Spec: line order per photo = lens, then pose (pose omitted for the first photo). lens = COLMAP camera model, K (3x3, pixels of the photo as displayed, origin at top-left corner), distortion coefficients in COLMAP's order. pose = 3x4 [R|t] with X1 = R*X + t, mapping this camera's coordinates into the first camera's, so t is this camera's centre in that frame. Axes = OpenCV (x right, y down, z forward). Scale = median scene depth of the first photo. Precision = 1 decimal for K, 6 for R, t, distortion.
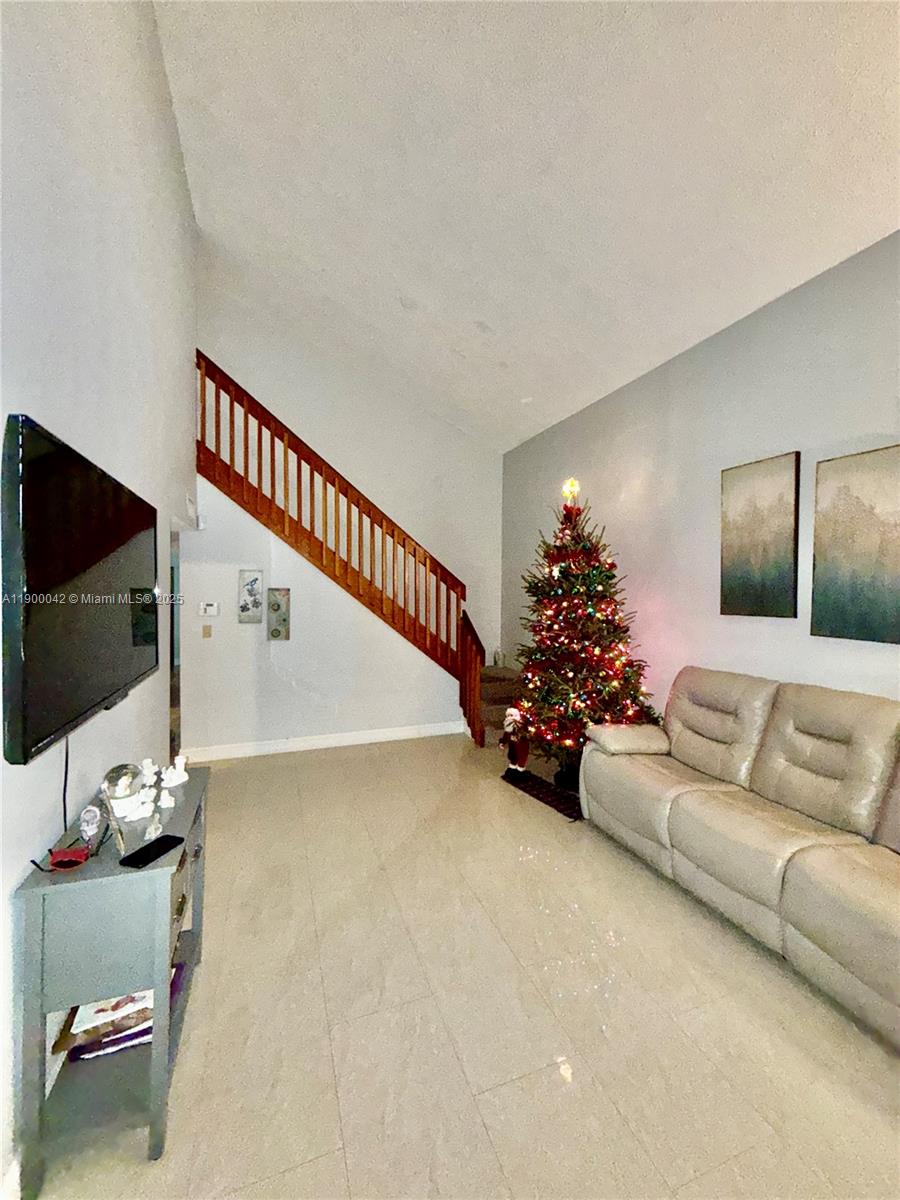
lens RADIAL K [[479.3, 0, 449.9], [0, 479.3, 595.3], [0, 0, 1]] dist [-0.001429, 0.000614]
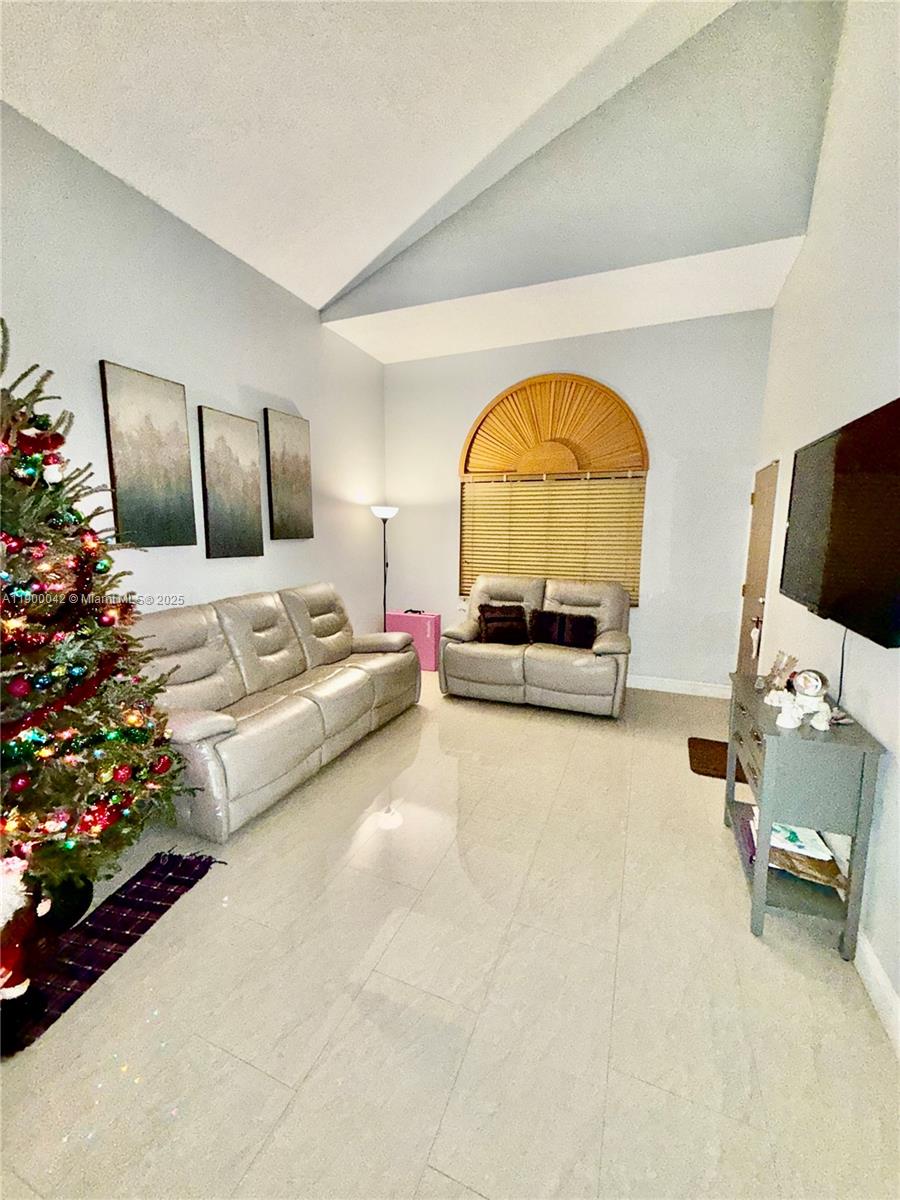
lens RADIAL K [[479.3, 0, 450.0], [0, 479.3, 595.3], [0, 0, 1]] dist [-0.001429, 0.000614]
pose [[-0.726601, -0.101090, 0.679582, -0.432542], [0.000338, 0.989064, 0.147487, 0.000109], [-0.687060, 0.107394, -0.718620, 1.326657]]
